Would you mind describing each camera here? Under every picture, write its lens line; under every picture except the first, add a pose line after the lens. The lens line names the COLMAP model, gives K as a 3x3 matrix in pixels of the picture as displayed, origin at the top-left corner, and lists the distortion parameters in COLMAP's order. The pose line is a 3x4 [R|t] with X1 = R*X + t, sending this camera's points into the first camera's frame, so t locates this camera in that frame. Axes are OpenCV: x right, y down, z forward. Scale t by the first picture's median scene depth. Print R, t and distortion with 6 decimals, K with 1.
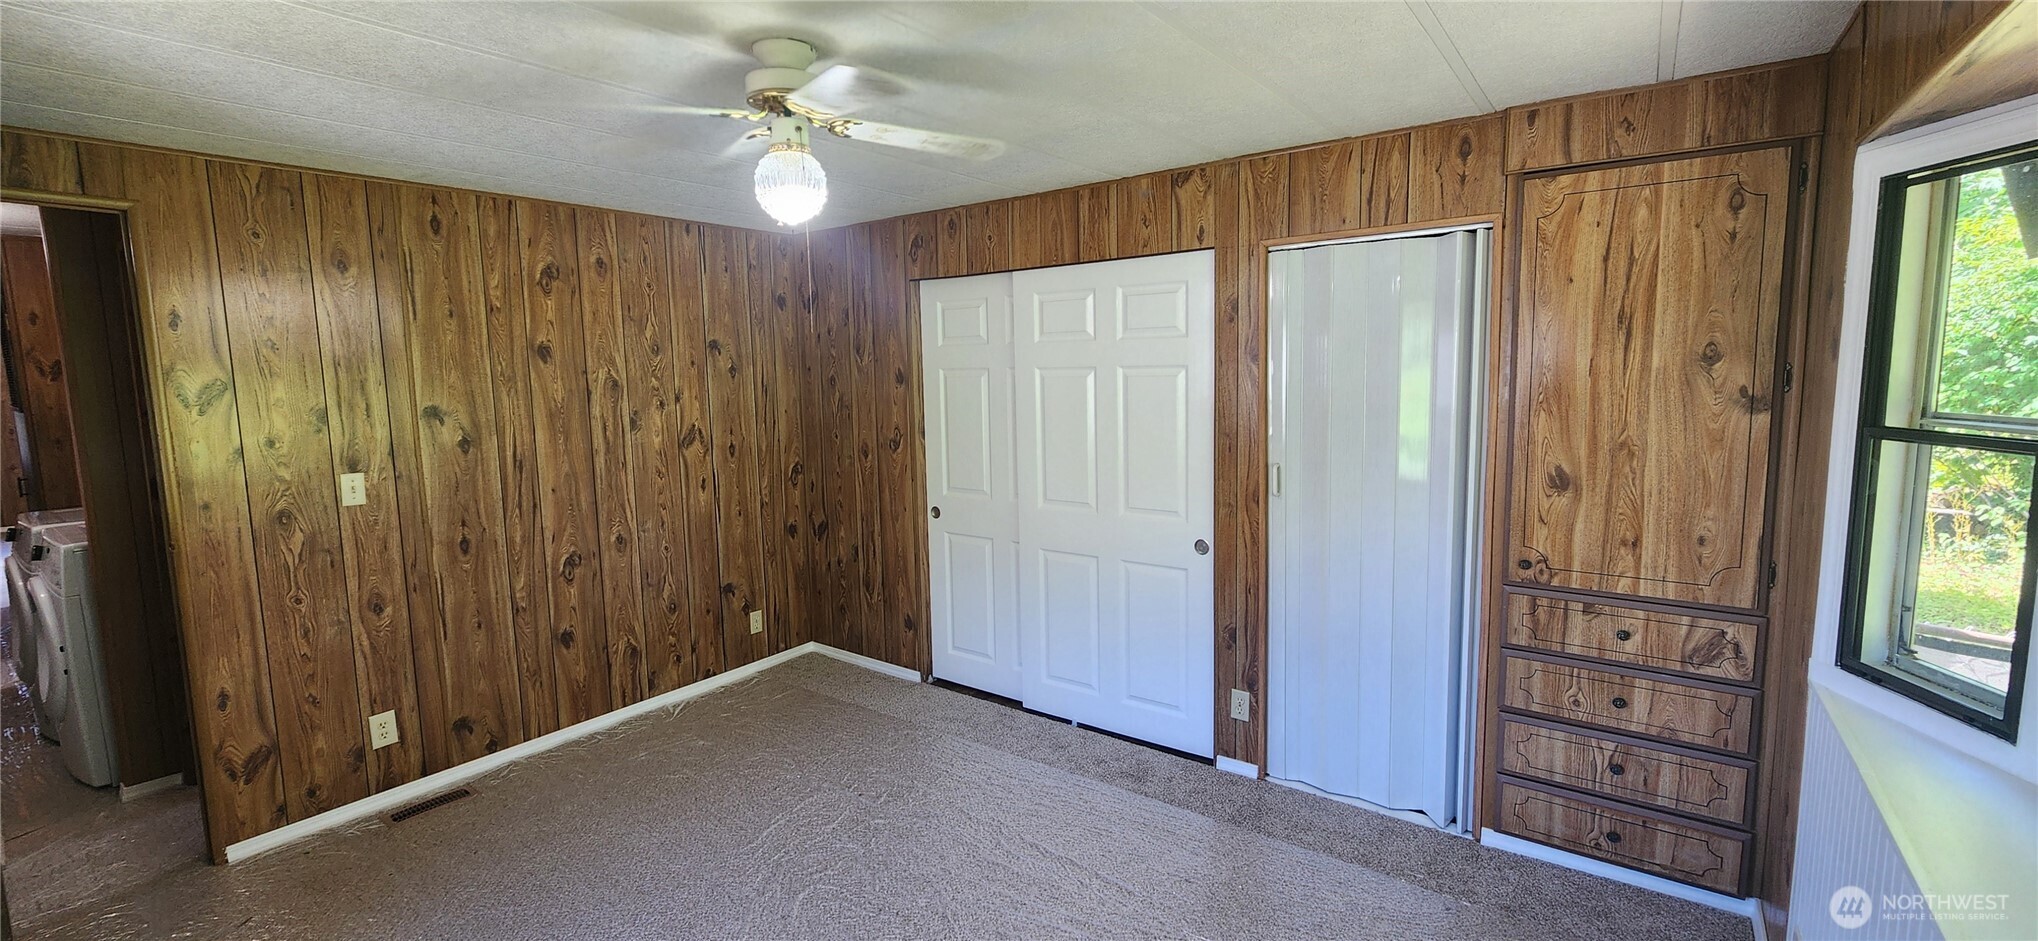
lens RADIAL K [[831.6, 0, 1010.4], [0, 831.6, 466.6], [0, 0, 1]] dist [-0.000599, -0.000019]
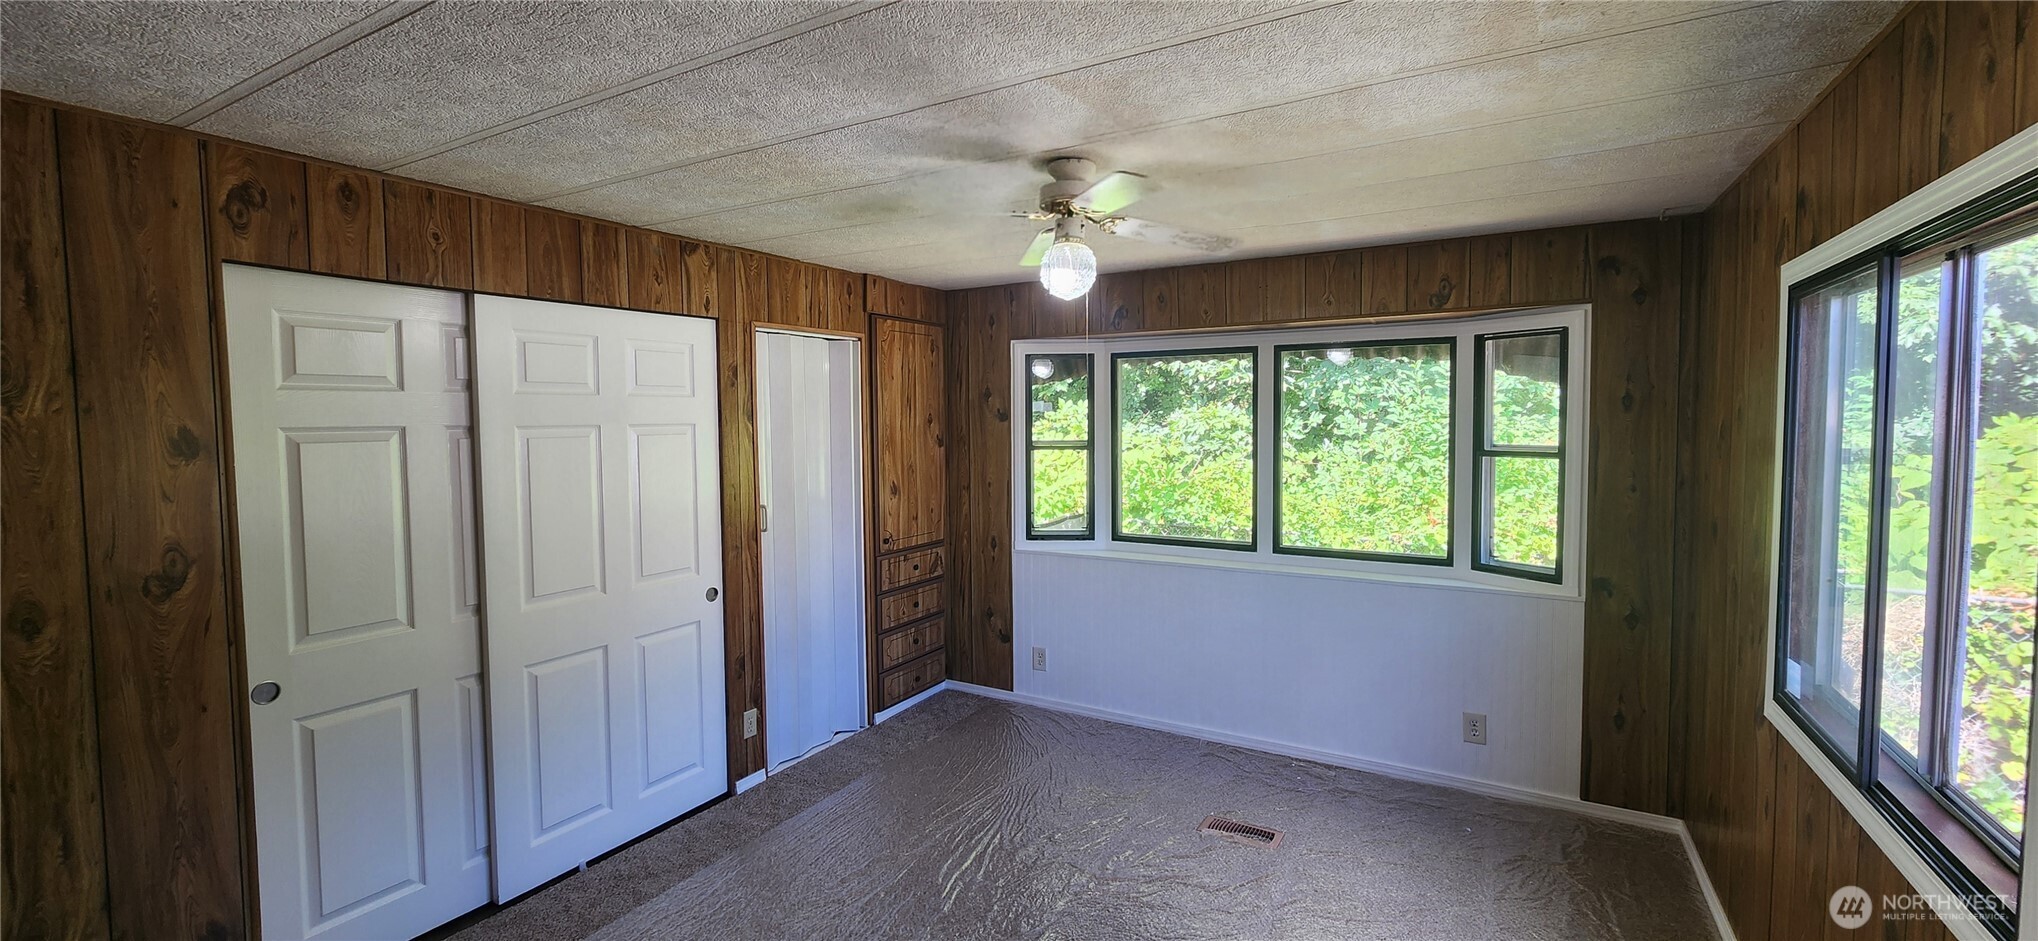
lens RADIAL K [[831.6, 0, 1026.4], [0, 831.6, 465.6], [0, 0, 1]] dist [-0.000599, -0.000019]
pose [[-0.122921, -0.037795, 0.991697, -0.990207], [0.130315, 0.990007, 0.053883, -0.080802], [-0.983823, 0.135856, -0.116767, 0.810793]]
